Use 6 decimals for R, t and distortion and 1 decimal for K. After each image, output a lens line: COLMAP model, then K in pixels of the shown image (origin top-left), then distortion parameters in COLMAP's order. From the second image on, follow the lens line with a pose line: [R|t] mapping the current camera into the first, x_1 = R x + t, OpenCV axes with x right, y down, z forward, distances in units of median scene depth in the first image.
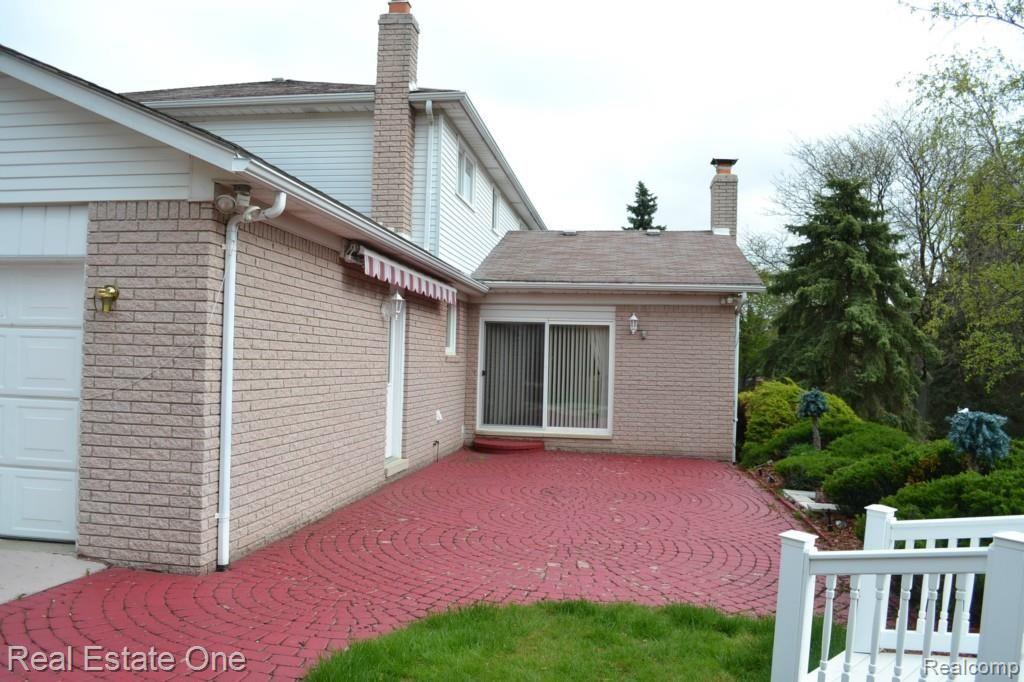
lens RADIAL K [[778.6, 0, 513.2], [0, 778.6, 352.5], [0, 0, 1]] dist [-0.108179, 0.025417]
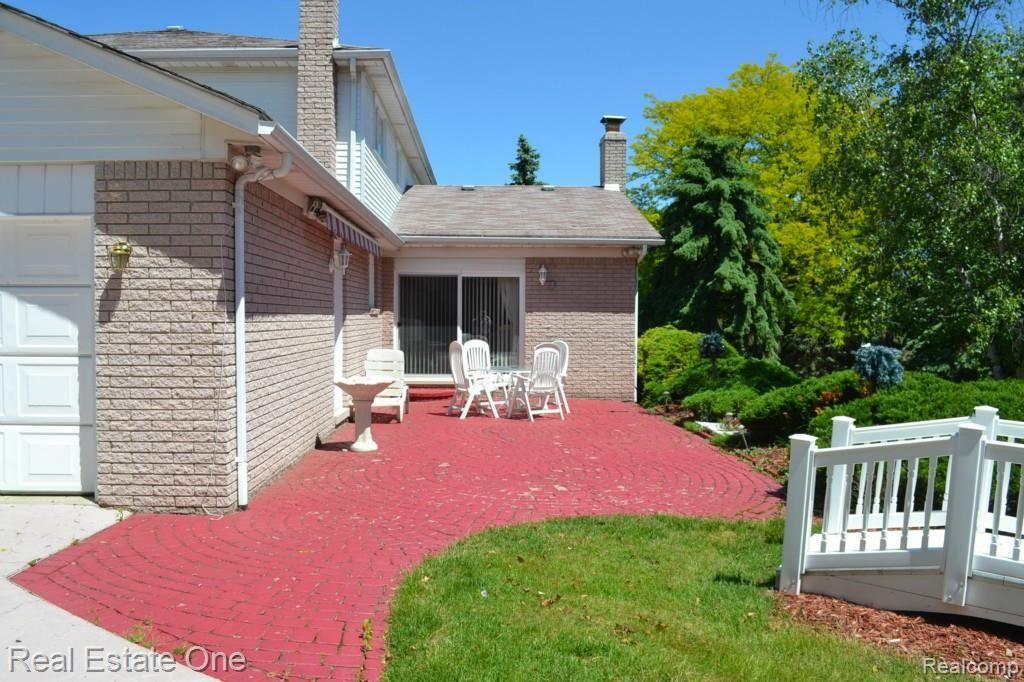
lens RADIAL K [[778.6, 0, 513.2], [0, 778.6, 352.5], [0, 0, 1]] dist [-0.108179, 0.025417]
pose [[0.983915, -0.026708, 0.176629, -0.195974], [0.015958, 0.997948, 0.062001, 0.004510], [-0.177922, -0.058185, 0.982323, -0.115745]]
